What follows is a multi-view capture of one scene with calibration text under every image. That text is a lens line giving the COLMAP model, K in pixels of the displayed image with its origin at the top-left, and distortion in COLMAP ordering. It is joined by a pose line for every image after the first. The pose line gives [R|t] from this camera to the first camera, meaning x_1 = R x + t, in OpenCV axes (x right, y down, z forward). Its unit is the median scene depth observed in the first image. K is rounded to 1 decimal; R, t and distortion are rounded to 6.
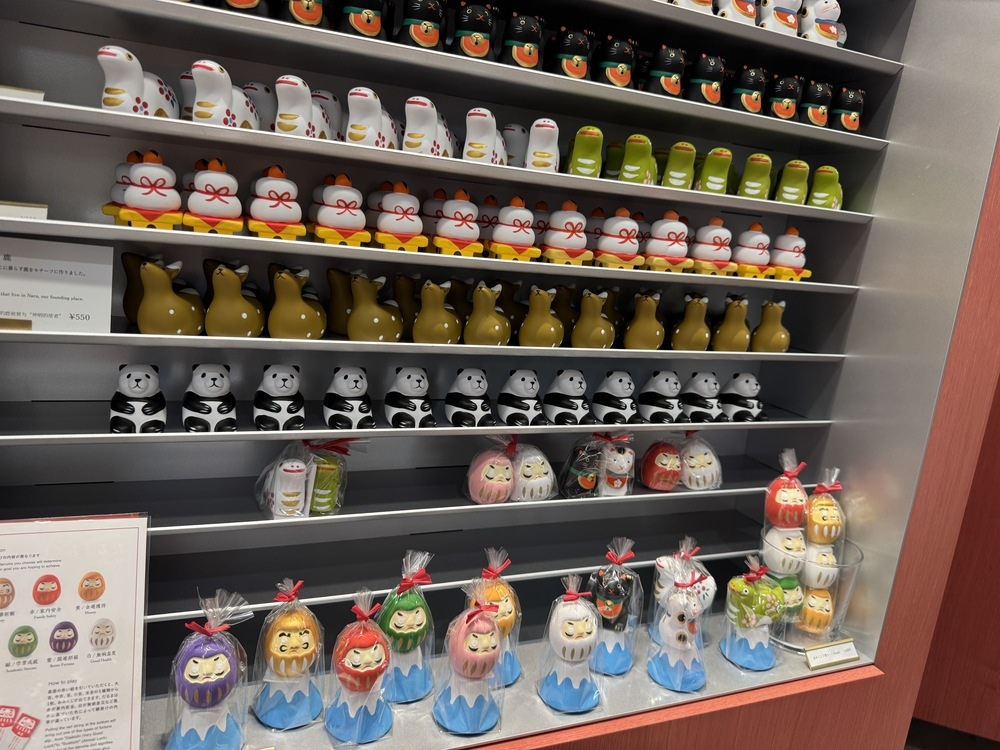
lens RADIAL K [[691.3, 0, 479.5], [0, 691.3, 376.4], [0, 0, 1]] dist [0.007997, -0.047485]
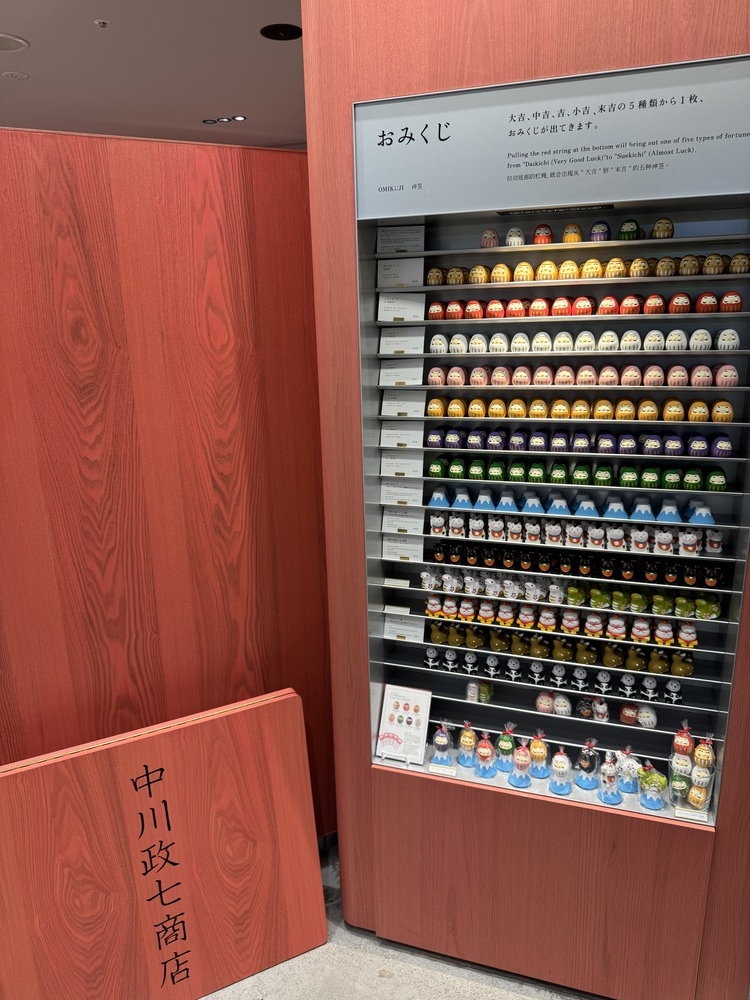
lens RADIAL K [[691.3, 0, 375.0], [0, 691.3, 500.0], [0, 0, 1]] dist [0.007997, -0.047485]
pose [[0.754131, 0.061167, -0.653869, 1.187487], [-0.038205, 0.998053, 0.049302, -0.721160], [0.655612, -0.012199, 0.754999, -1.407024]]
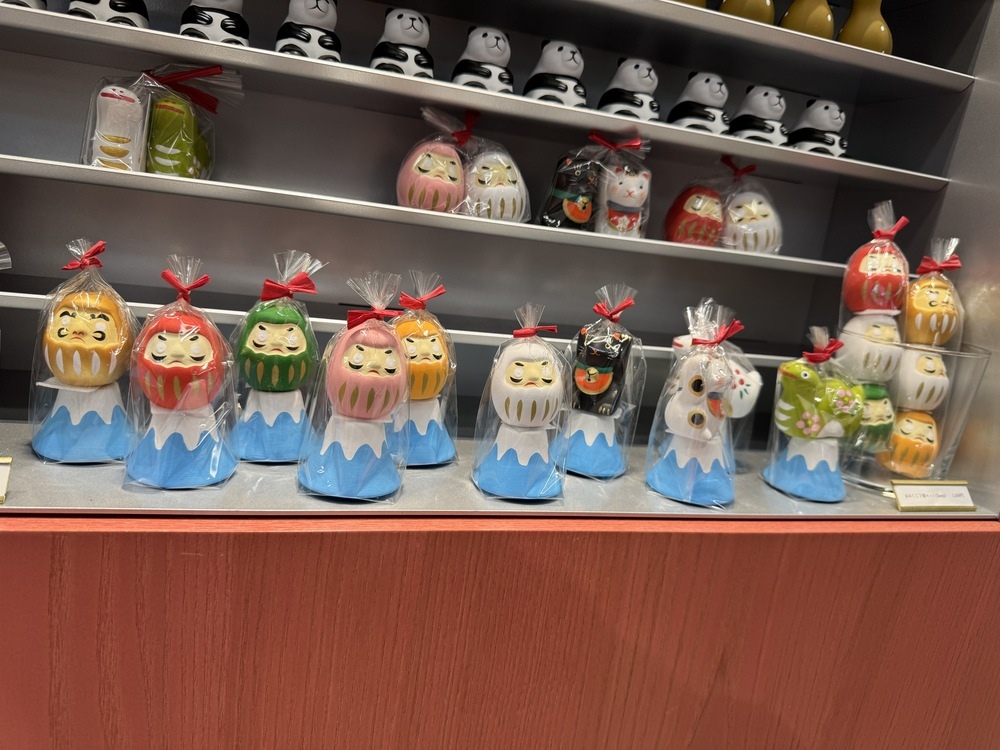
lens RADIAL K [[691.3, 0, 479.5], [0, 691.3, 376.4], [0, 0, 1]] dist [0.007997, -0.047485]
pose [[0.993233, 0.062122, -0.098131, 0.139684], [-0.061481, 0.998063, 0.009542, 0.322098], [0.098534, -0.003444, 0.995128, 0.309099]]
